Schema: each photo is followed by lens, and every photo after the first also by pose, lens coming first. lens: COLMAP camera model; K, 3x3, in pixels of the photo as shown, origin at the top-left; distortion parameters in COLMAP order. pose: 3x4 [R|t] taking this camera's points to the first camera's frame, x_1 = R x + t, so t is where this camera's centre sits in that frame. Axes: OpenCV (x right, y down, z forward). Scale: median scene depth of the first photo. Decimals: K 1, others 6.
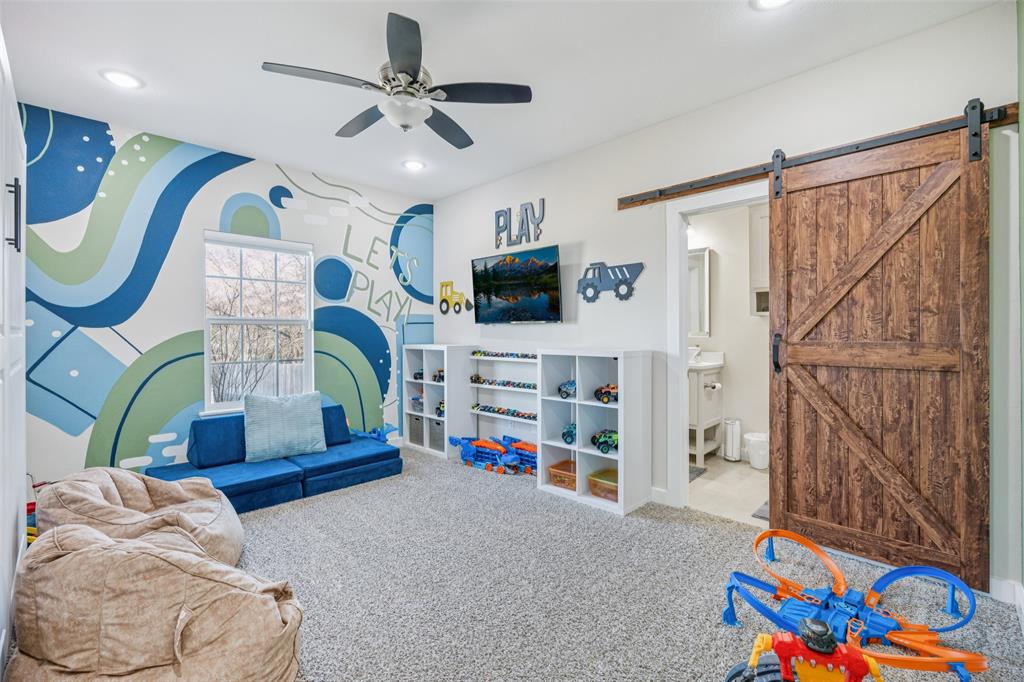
lens RADIAL K [[455.1, 0, 510.3], [0, 455.1, 334.1], [0, 0, 1]] dist [-0.001714, -0.000012]
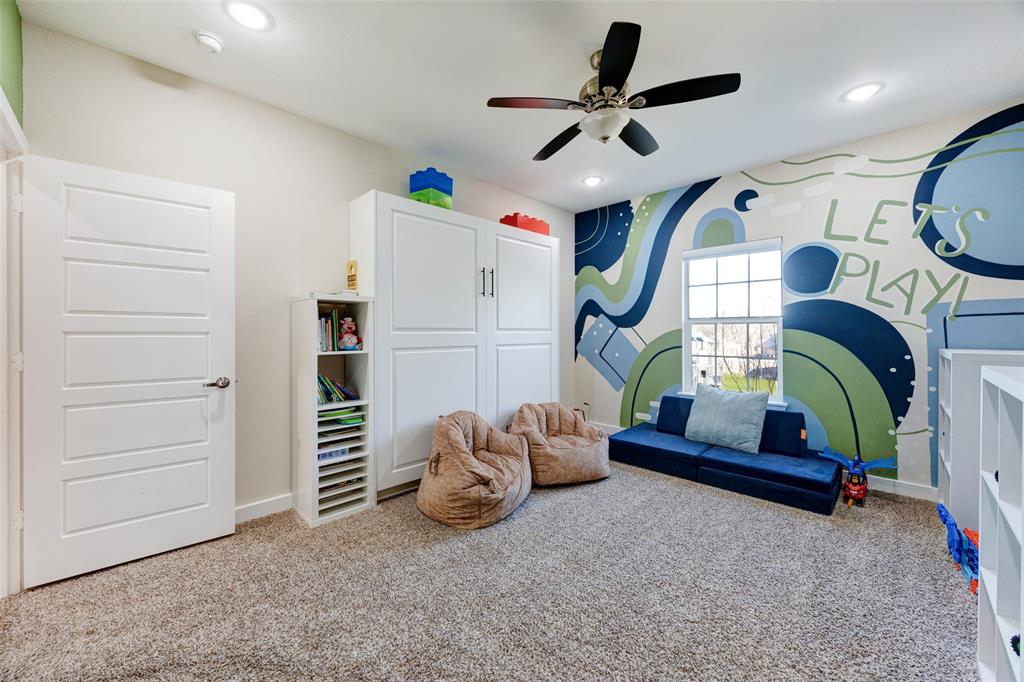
lens RADIAL K [[398.9, 0, 510.1], [0, 398.9, 337.8], [0, 0, 1]] dist [0.000782, -0.000137]
pose [[-0.005754, 0.015312, -0.999866, 0.380249], [-0.003755, 0.999875, 0.015333, 0.001117], [0.999976, 0.003843, -0.005696, 0.423331]]
